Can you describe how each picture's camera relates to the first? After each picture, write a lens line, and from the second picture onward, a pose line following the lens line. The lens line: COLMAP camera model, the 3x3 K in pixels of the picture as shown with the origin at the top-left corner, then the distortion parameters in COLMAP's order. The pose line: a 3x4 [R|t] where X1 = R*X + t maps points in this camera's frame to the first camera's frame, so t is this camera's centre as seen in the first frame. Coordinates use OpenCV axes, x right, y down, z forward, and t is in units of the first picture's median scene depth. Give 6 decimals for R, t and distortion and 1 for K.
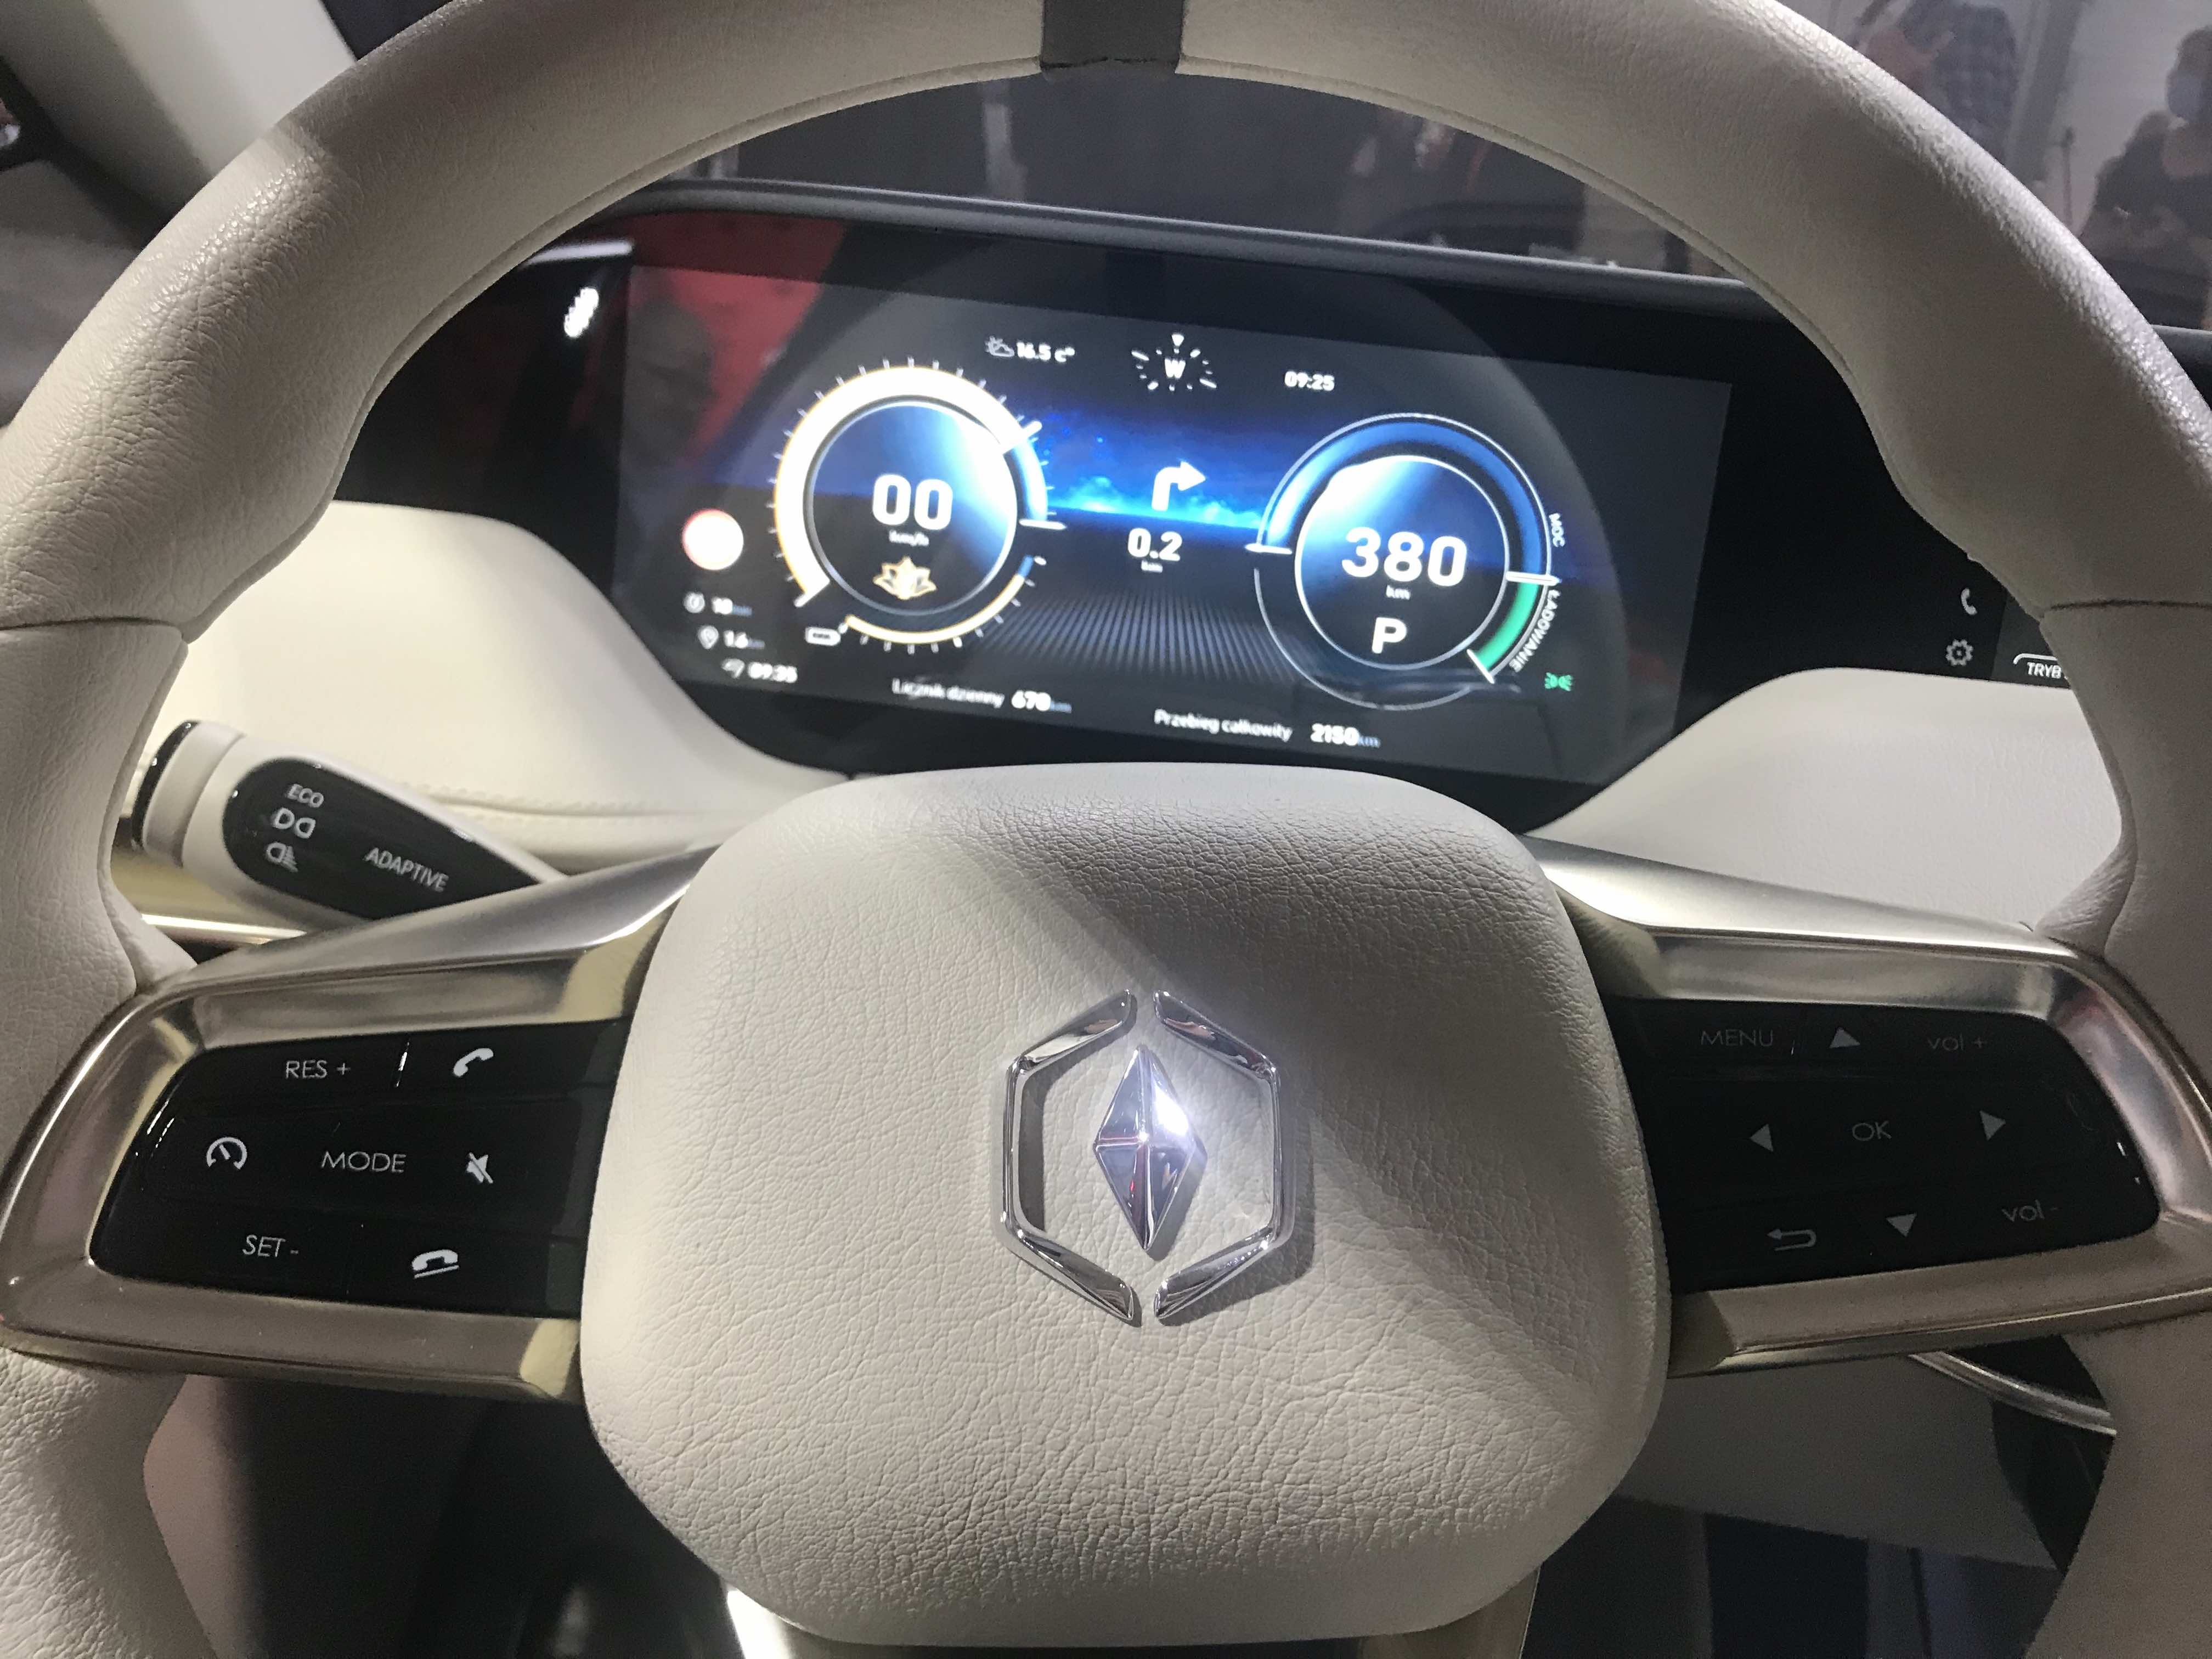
lens RADIAL K [[1776.3, 0, 1106.0], [0, 1776.3, 829.5], [0, 0, 1]] dist [0.006461, 0.001478]
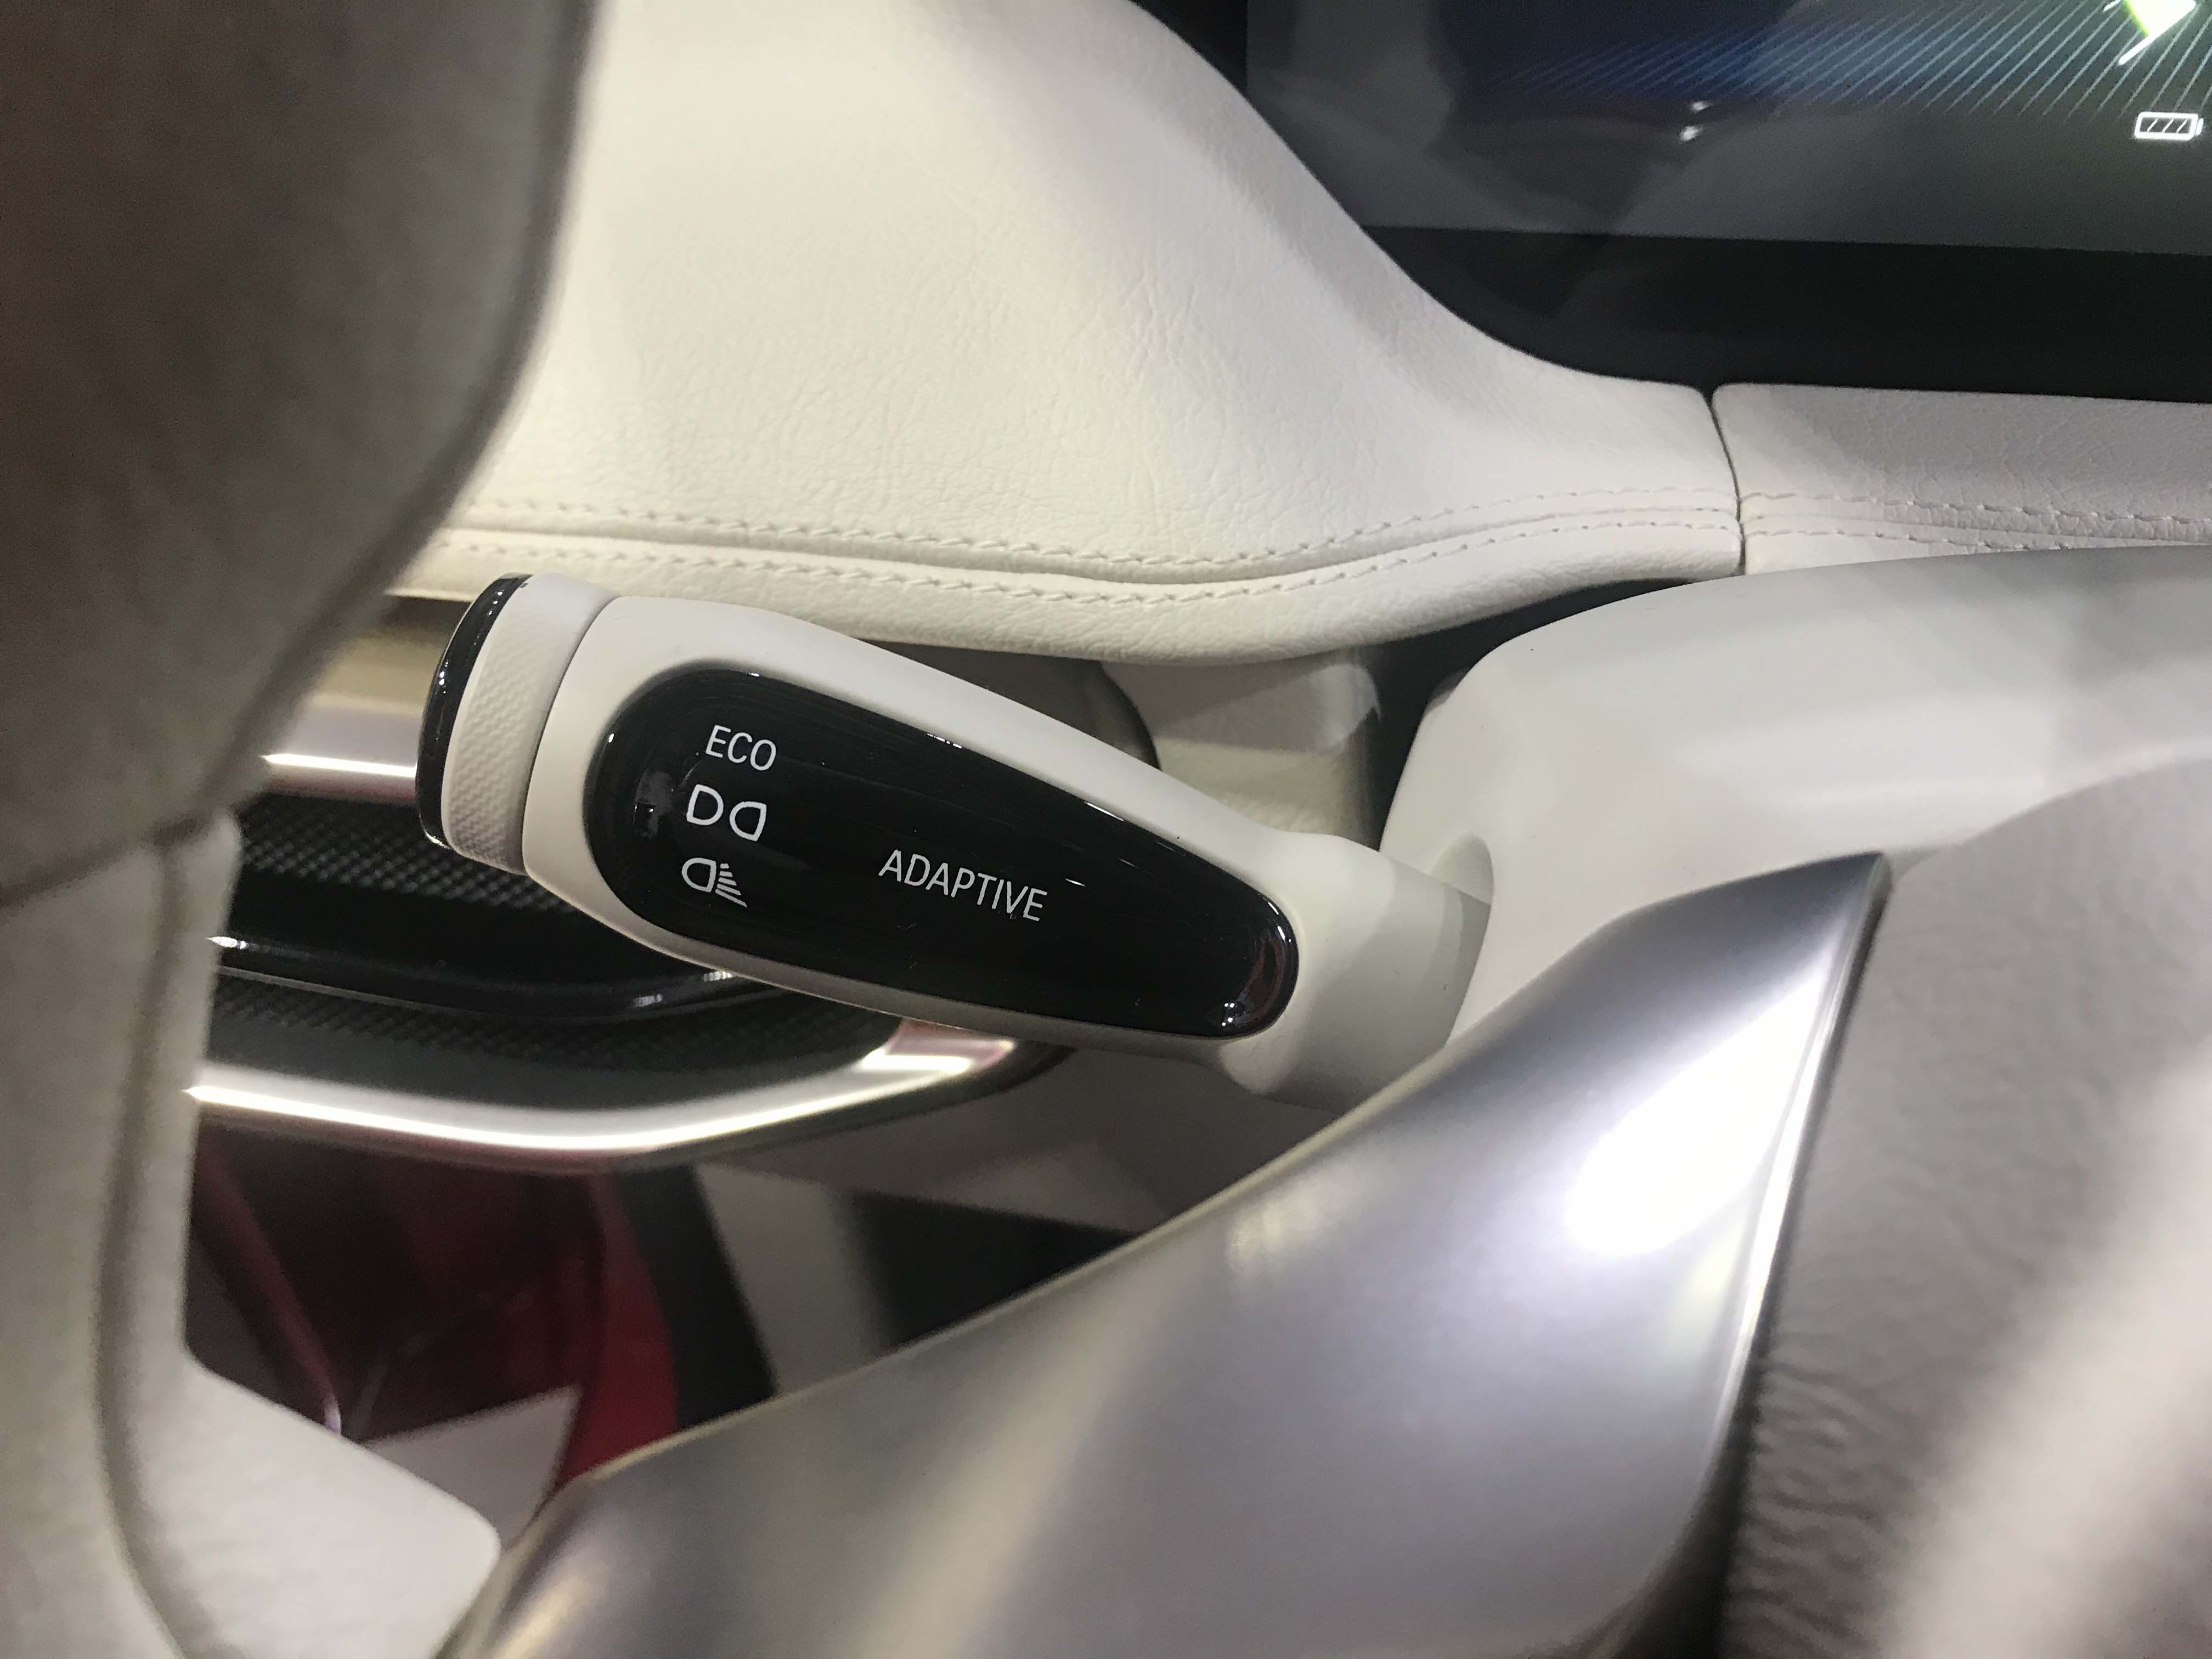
lens RADIAL K [[1776.3, 0, 1106.0], [0, 1776.3, 829.5], [0, 0, 1]] dist [0.006461, 0.001478]
pose [[0.959811, 0.022737, -0.279725, -0.231826], [0.077537, 0.936434, 0.342168, -0.148633], [0.269724, -0.350106, 0.897037, 0.608879]]
